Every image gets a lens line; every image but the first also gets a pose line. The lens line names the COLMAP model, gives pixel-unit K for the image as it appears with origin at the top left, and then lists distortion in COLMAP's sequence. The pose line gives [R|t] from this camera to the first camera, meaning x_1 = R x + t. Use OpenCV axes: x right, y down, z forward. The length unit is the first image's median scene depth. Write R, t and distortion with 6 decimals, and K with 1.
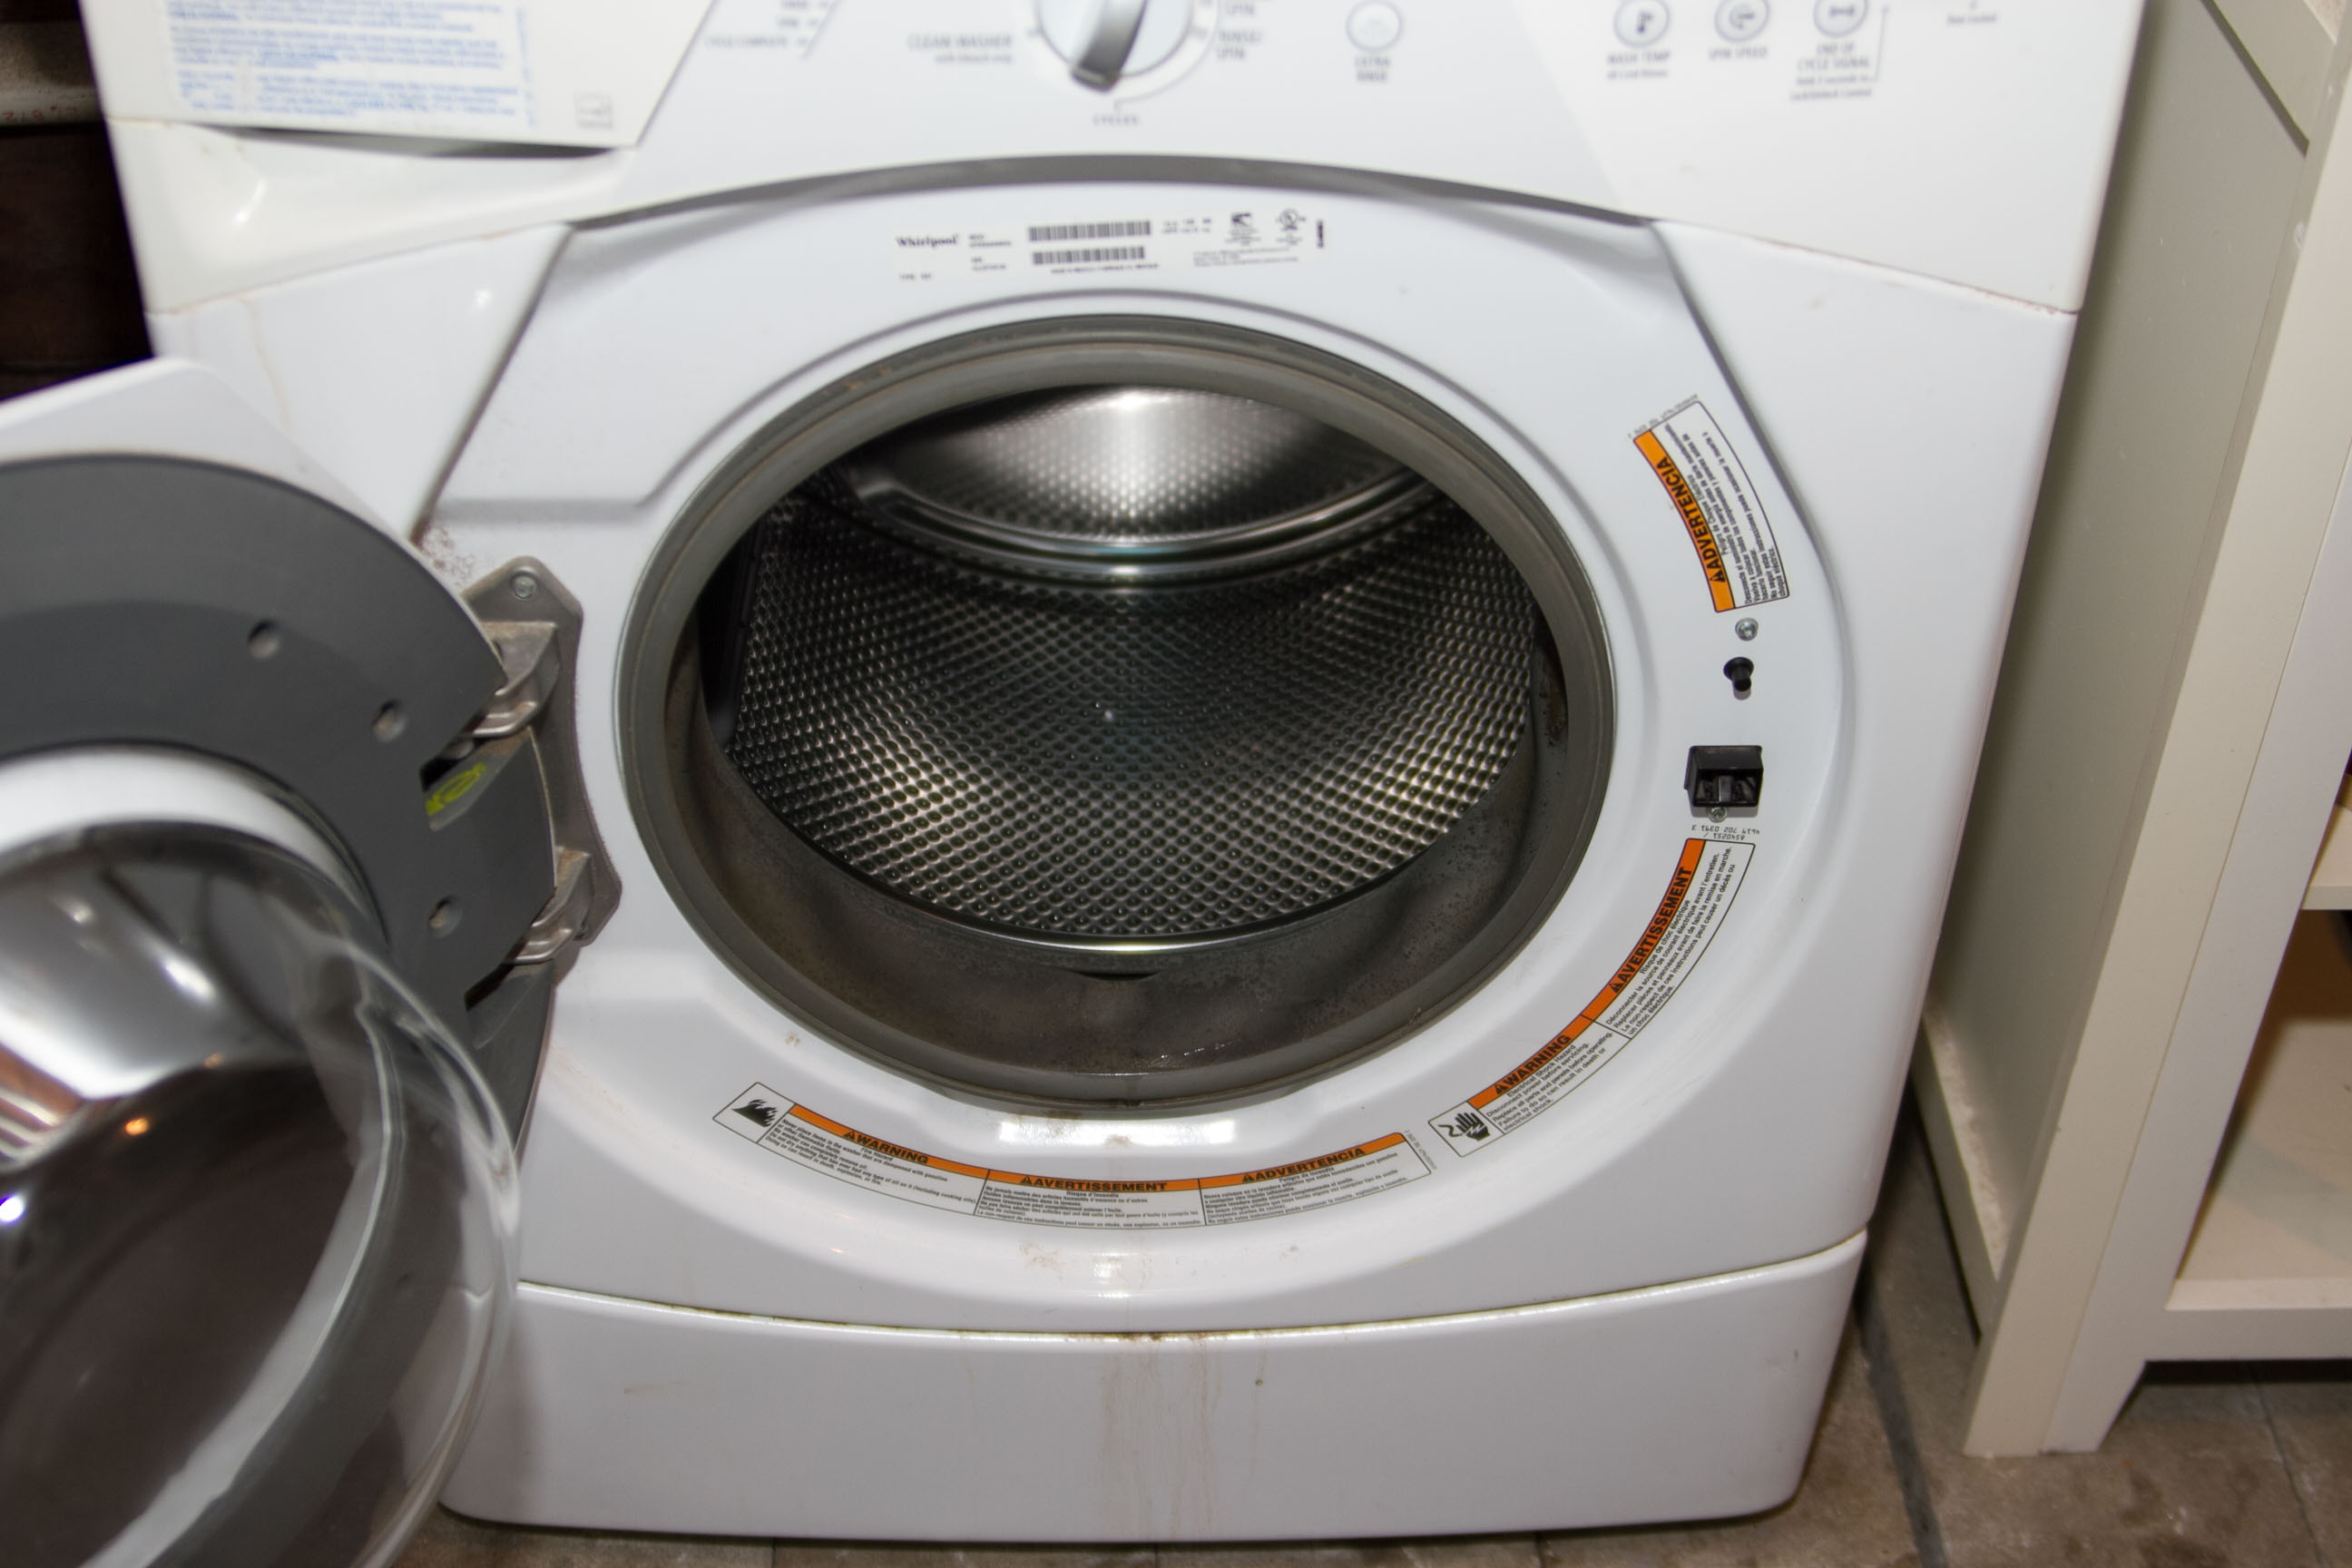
lens RADIAL K [[2975.4, 0, 1176.0], [0, 2975.4, 784.0], [0, 0, 1]] dist [-0.123704, 0.110356]
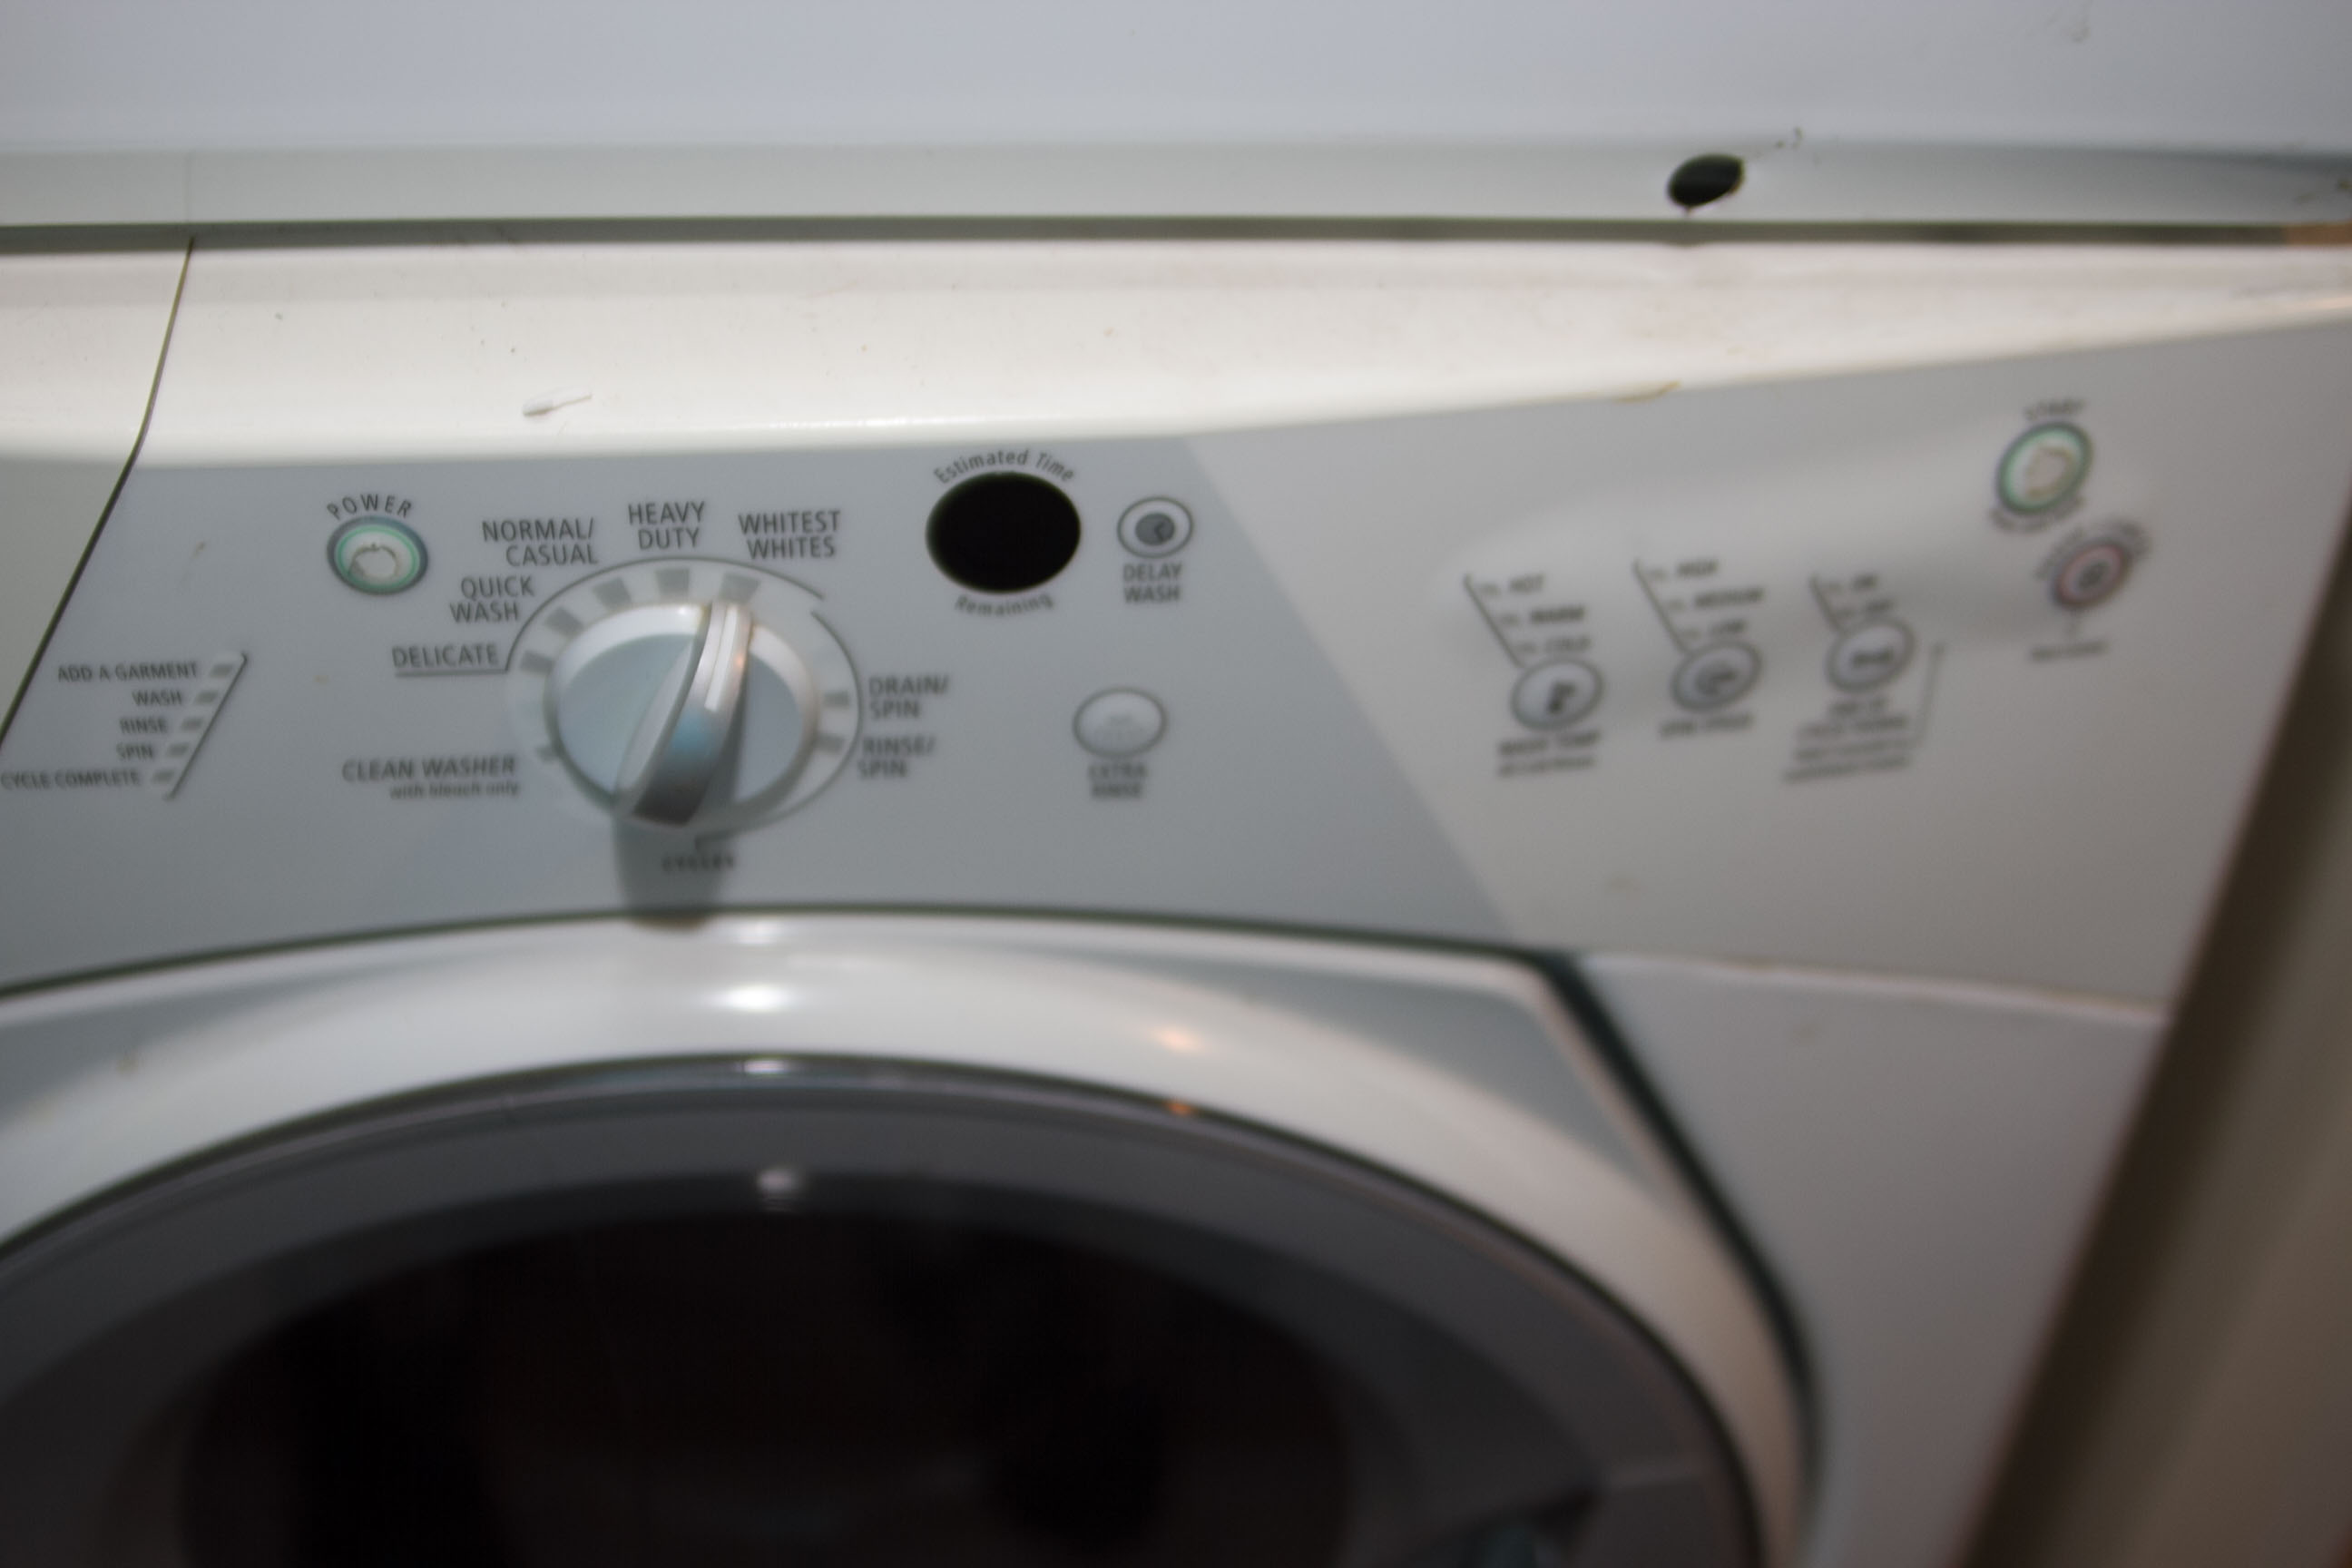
lens RADIAL K [[2975.4, 0, 1176.0], [0, 2975.4, 784.0], [0, 0, 1]] dist [-0.123704, 0.110356]
pose [[0.995902, -0.034384, 0.083652, 0.026508], [0.029902, 0.998079, 0.054256, -0.268357], [-0.085357, -0.051532, 0.995017, 0.379899]]
